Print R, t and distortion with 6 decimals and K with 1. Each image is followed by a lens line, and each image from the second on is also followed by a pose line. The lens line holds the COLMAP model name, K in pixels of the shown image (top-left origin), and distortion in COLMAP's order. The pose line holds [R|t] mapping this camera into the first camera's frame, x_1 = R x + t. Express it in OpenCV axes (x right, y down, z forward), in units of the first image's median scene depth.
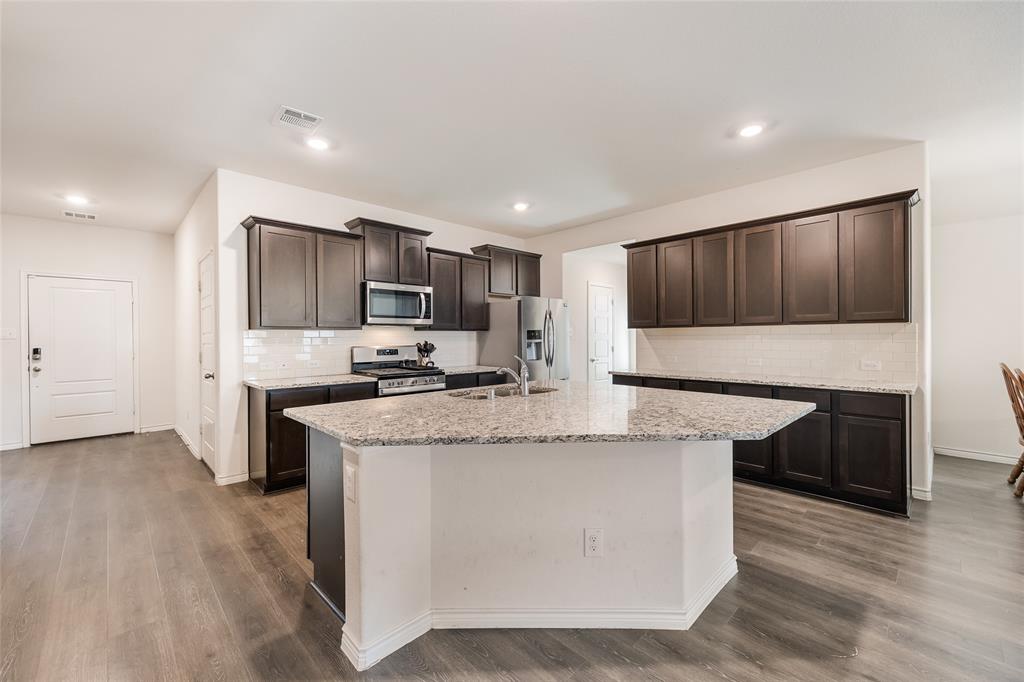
lens RADIAL K [[413.1, 0, 514.3], [0, 413.1, 341.3], [0, 0, 1]] dist [0.008700, -0.000167]
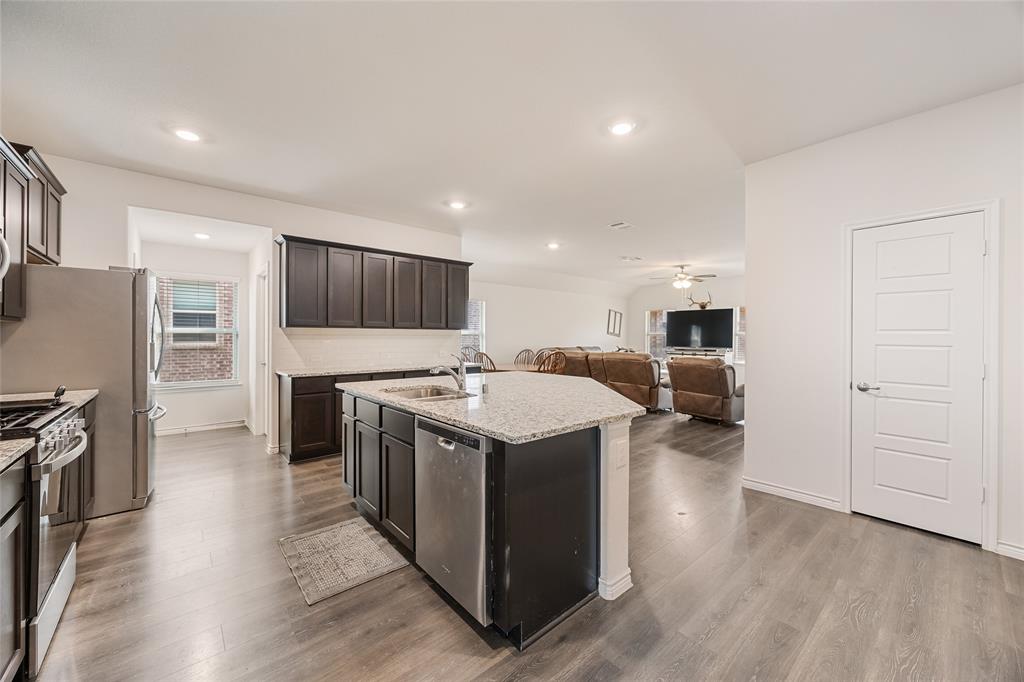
lens RADIAL K [[391.0, 0, 512.0], [0, 391.0, 341.0], [0, 0, 1]] dist [0.000085, -0.000017]
pose [[0.062946, -0.004644, 0.998006, -0.602404], [0.002170, 0.999987, 0.004516, -0.002127], [-0.998015, 0.001882, 0.062955, 0.475168]]
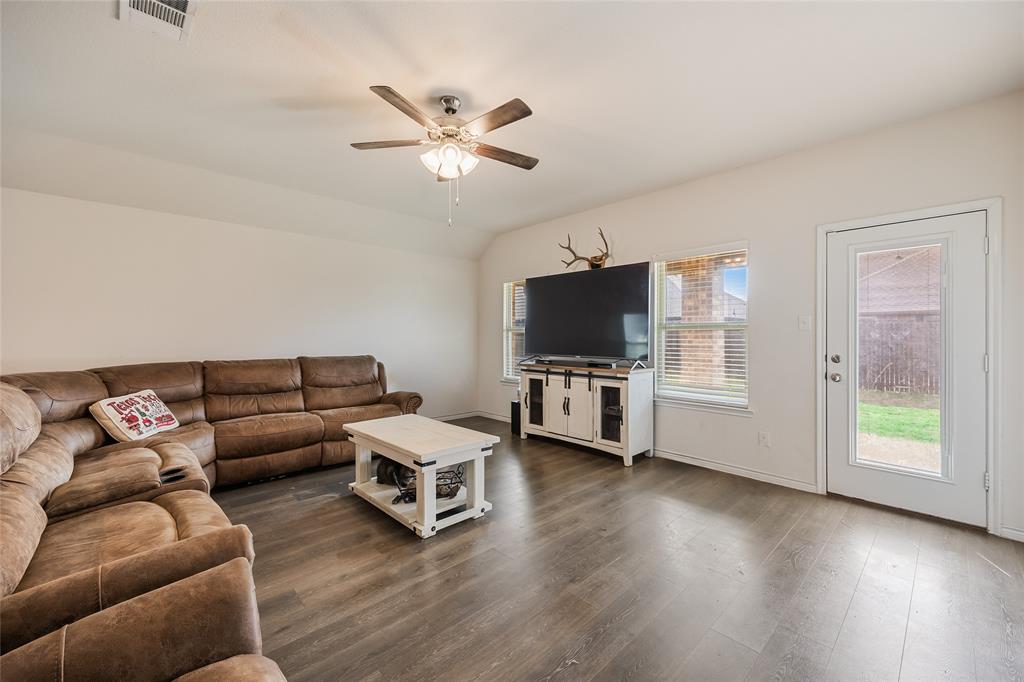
lens RADIAL K [[408.2, 0, 512.1], [0, 408.2, 336.2], [0, 0, 1]] dist [0.000749, -0.000013]
pose [[0.023023, 0.005885, 0.999718, 0.689708], [0.006721, 0.999959, -0.006041, 0.000954], [-0.999712, 0.006858, 0.022982, -0.308725]]
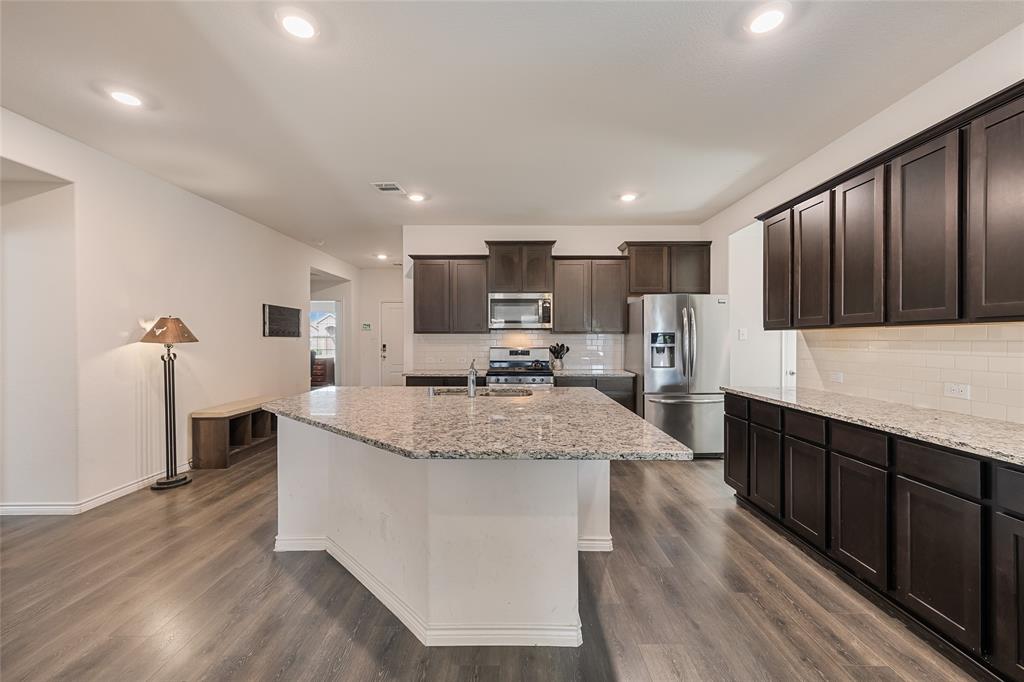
lens RADIAL K [[413.1, 0, 514.3], [0, 413.1, 341.3], [0, 0, 1]] dist [0.008700, -0.000167]
pose [[0.712245, 0.010842, -0.701847, 0.507924], [-0.011824, 0.999924, 0.003448, -0.009770], [0.701831, 0.005843, 0.712319, 0.184894]]
